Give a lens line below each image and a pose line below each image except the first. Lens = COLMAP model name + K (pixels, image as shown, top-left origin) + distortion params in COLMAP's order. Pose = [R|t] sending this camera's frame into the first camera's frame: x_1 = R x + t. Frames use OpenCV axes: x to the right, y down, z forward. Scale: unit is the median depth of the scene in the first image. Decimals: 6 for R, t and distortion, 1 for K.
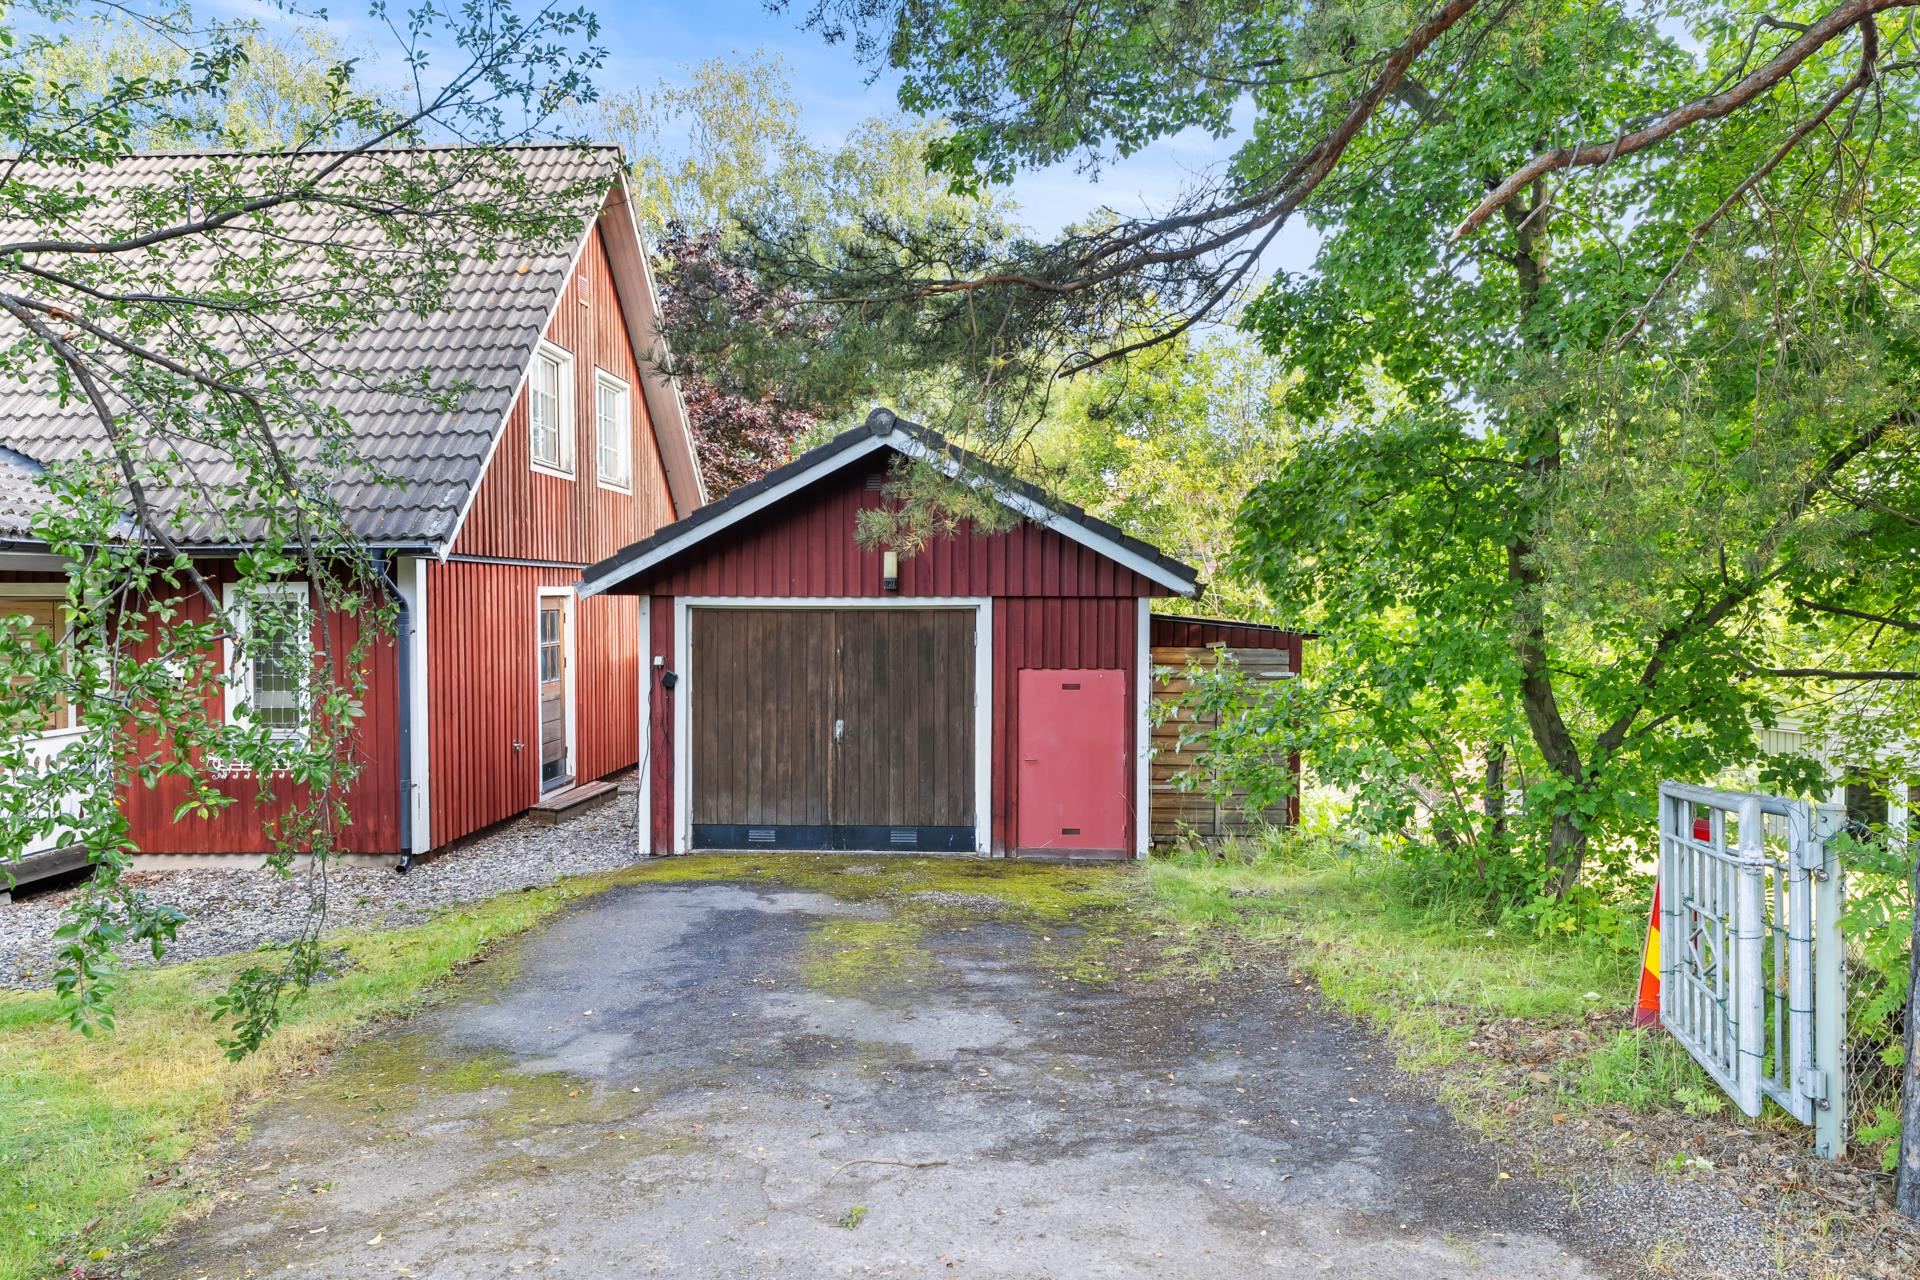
lens RADIAL K [[1330.2, 0, 958.0], [0, 1330.2, 570.7], [0, 0, 1]] dist [-0.001619, -0.004645]
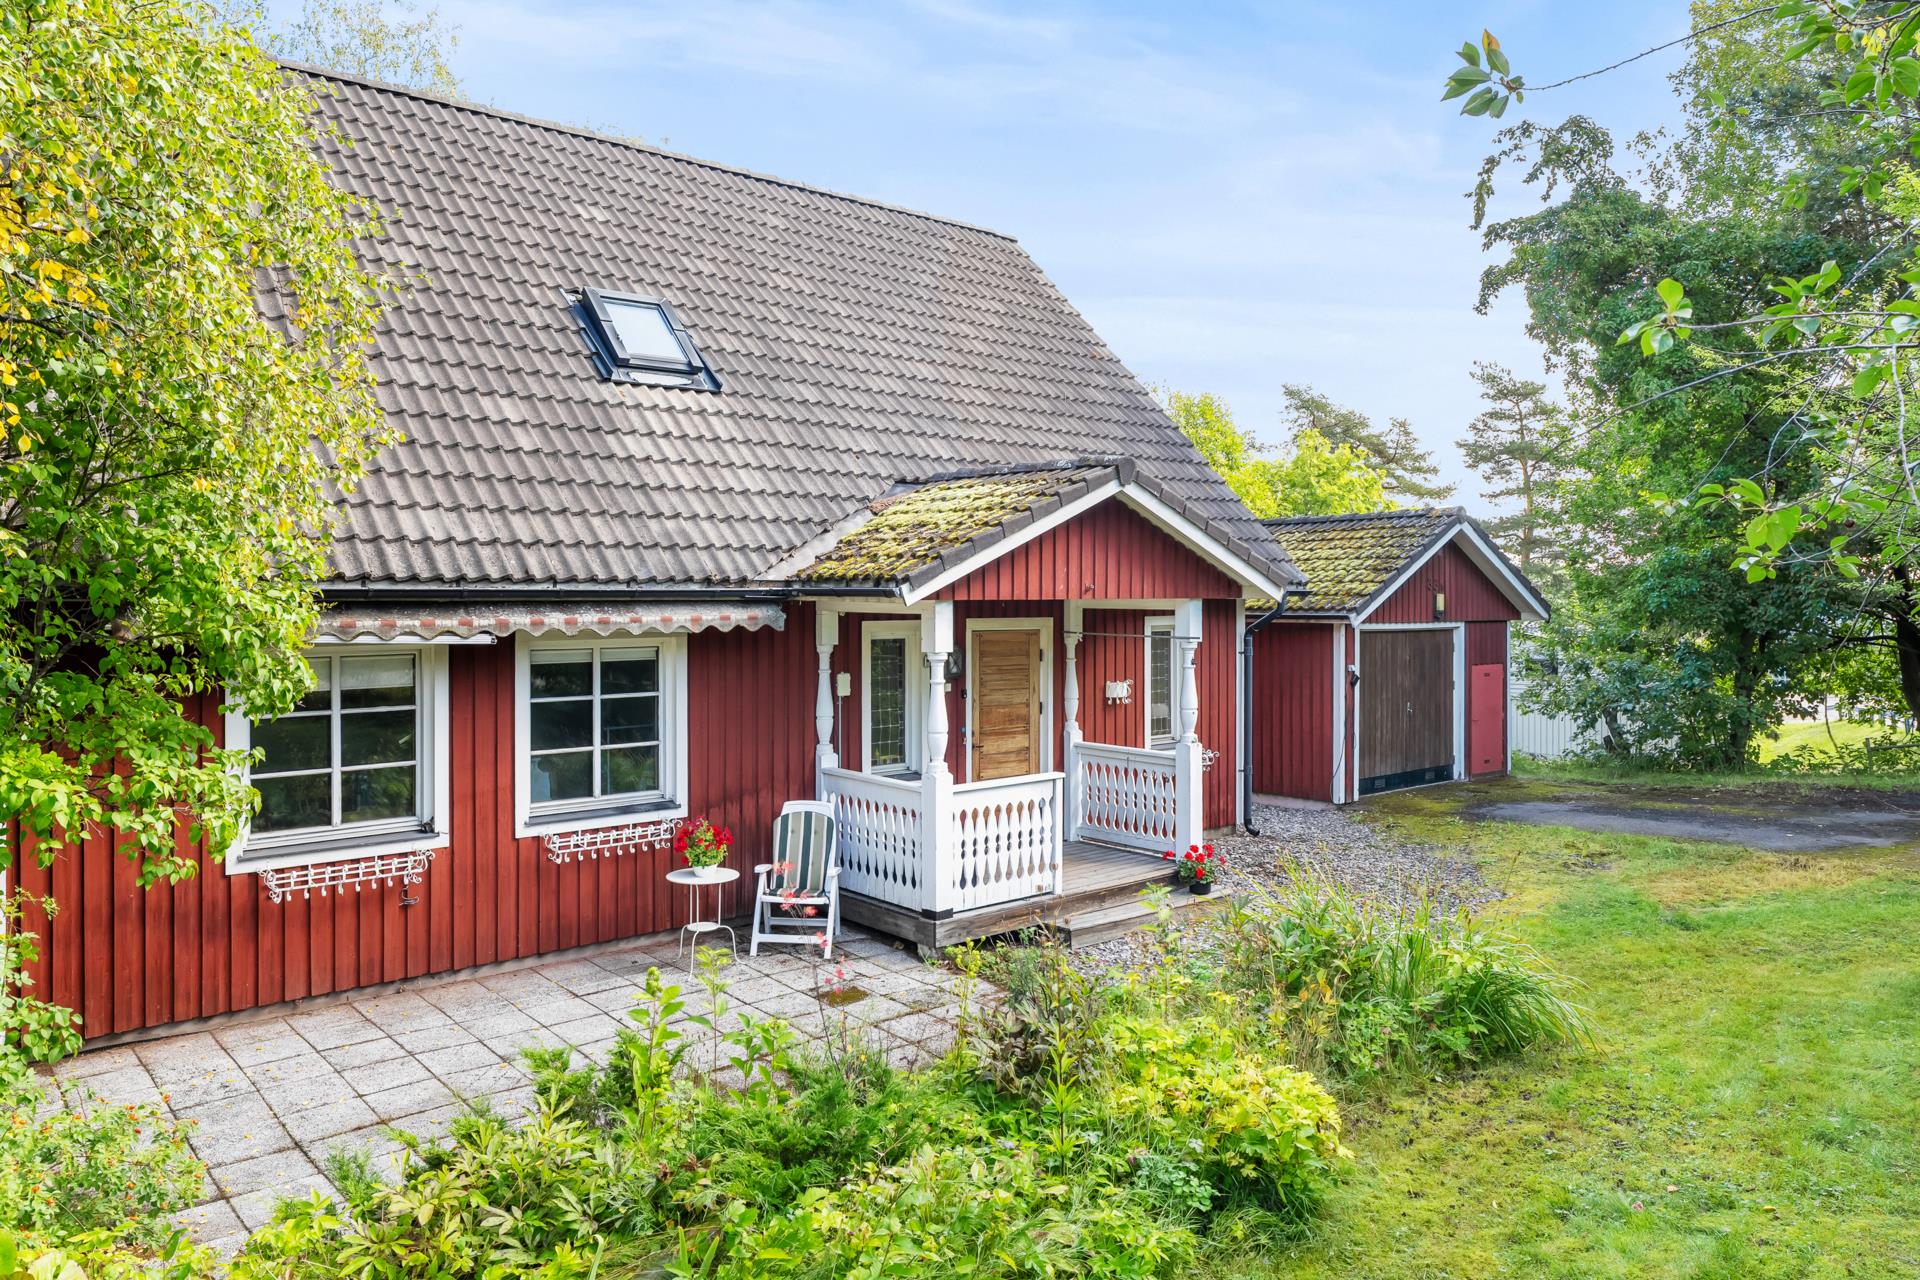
lens RADIAL K [[1330.2, 0, 958.0], [0, 1330.2, 570.7], [0, 0, 1]] dist [-0.001619, -0.004645]
pose [[0.723499, 0.014572, 0.690171, -1.515681], [-0.013798, 0.999883, -0.006647, -0.022633], [-0.690187, -0.004714, 0.723615, 0.248435]]
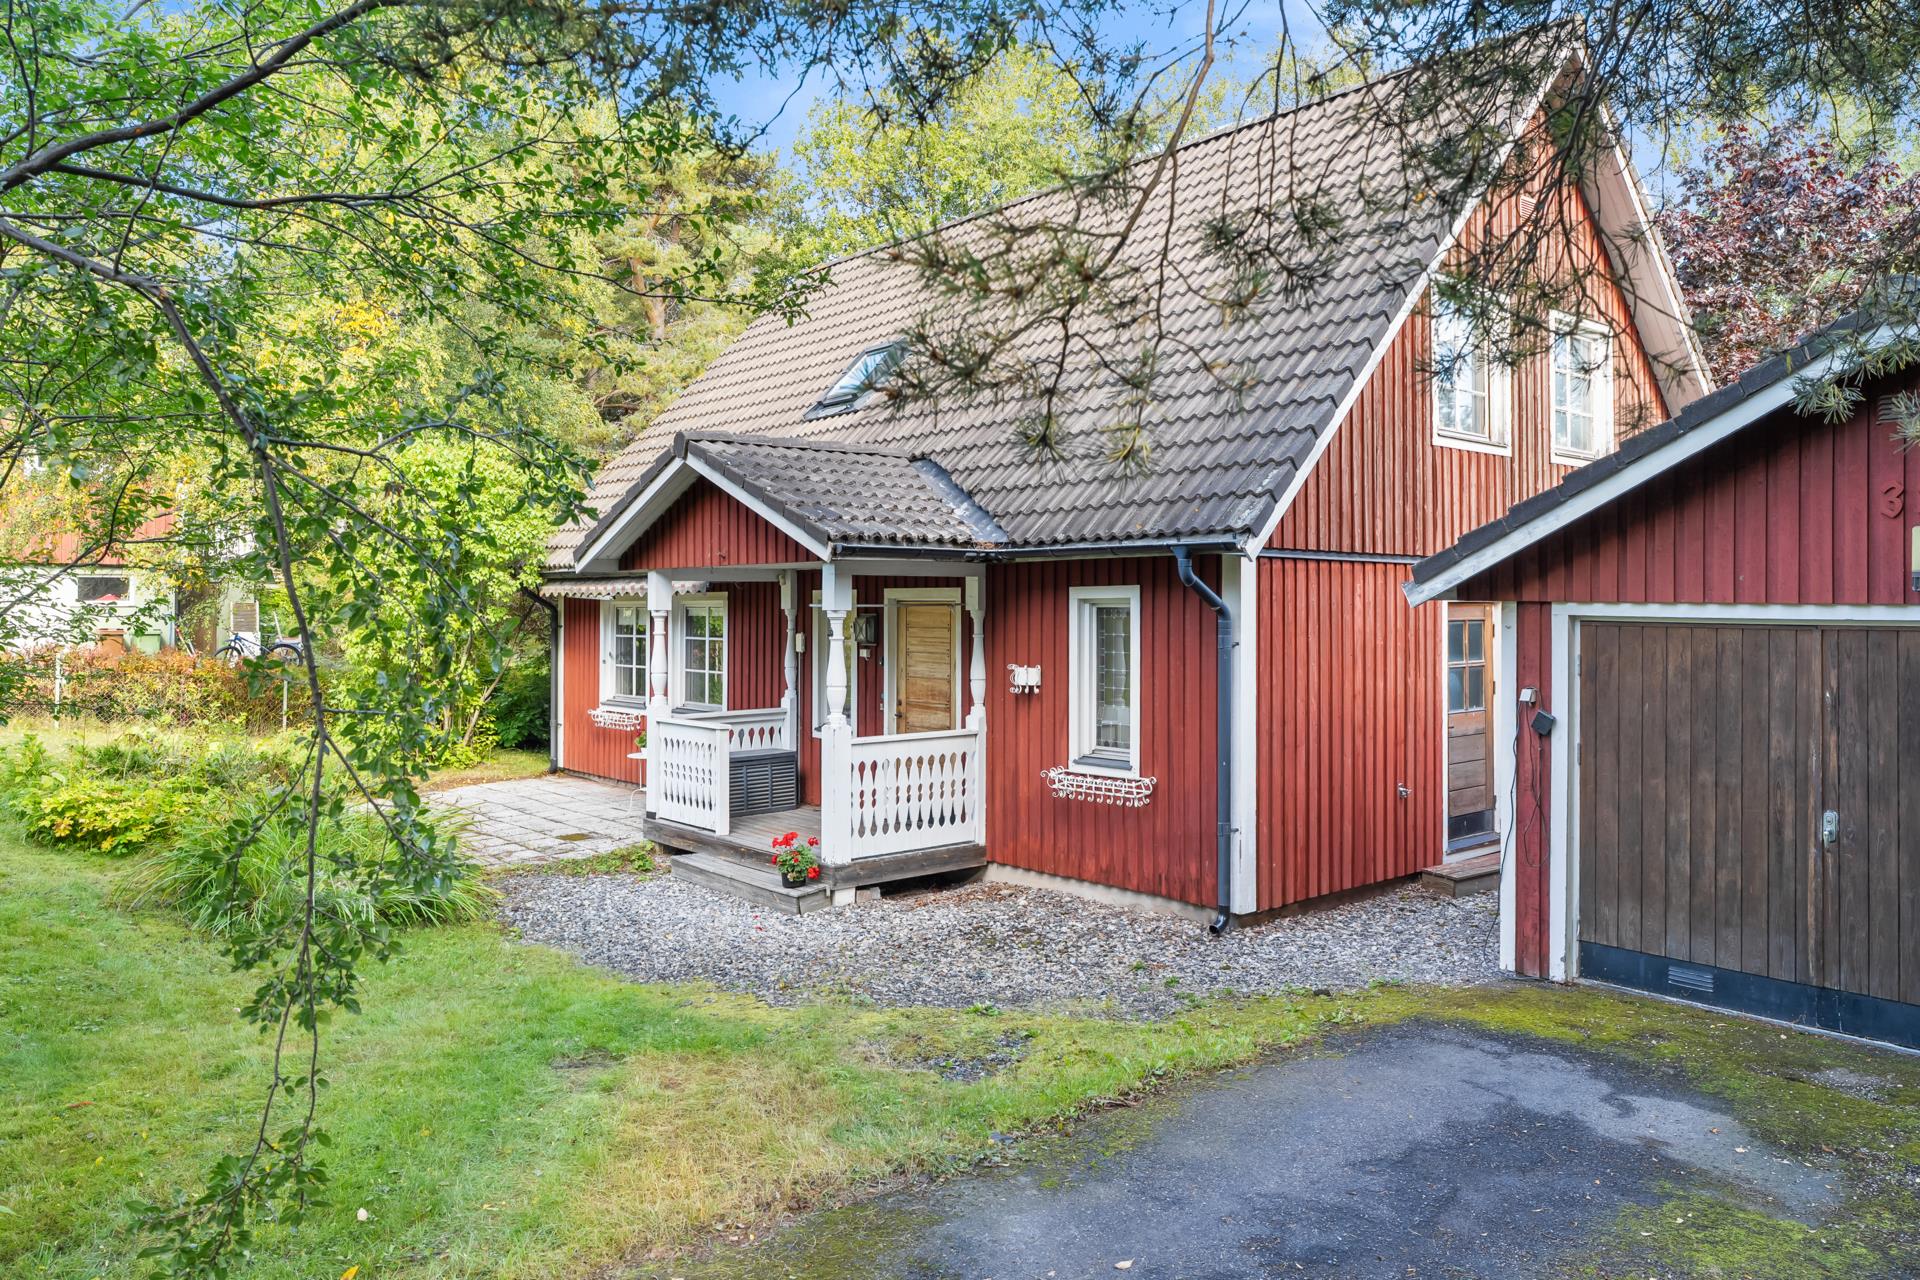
lens RADIAL K [[1330.2, 0, 958.0], [0, 1330.2, 570.7], [0, 0, 1]] dist [-0.001619, -0.004645]
pose [[0.687249, -0.014328, -0.726281, 0.076397], [0.009979, 0.999897, -0.010283, 0.006715], [0.726353, -0.000181, 0.687321, 0.306393]]
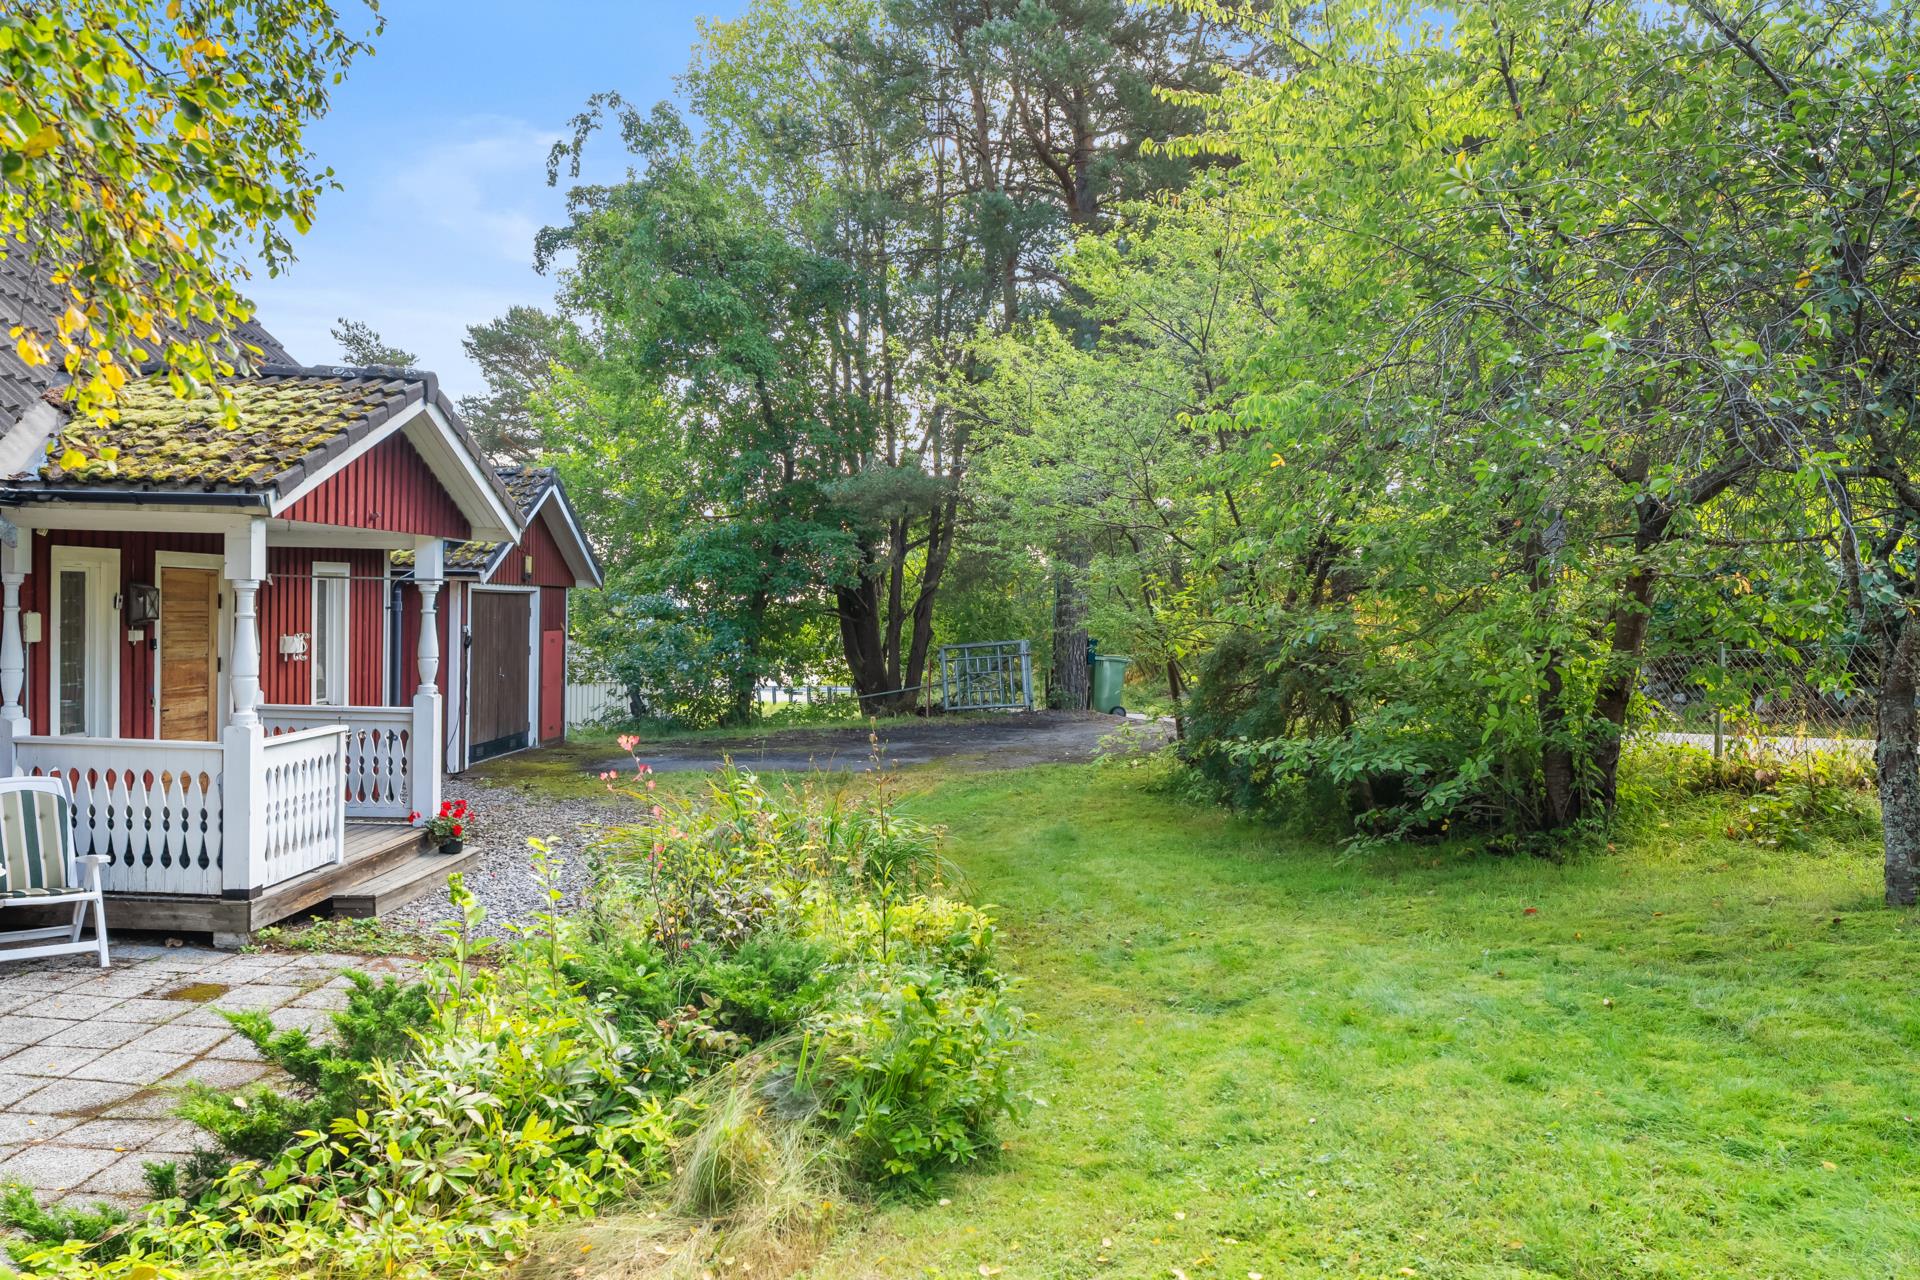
lens RADIAL K [[1502.4, 0, 961.5], [0, 1502.4, 612.7], [0, 0, 1]] dist [0.005355, 0.001085]
pose [[-0.026020, -0.002853, 0.999657, -1.758225], [-0.035084, 0.999382, 0.001939, 0.030095], [-0.999046, -0.035021, -0.026104, 0.531985]]
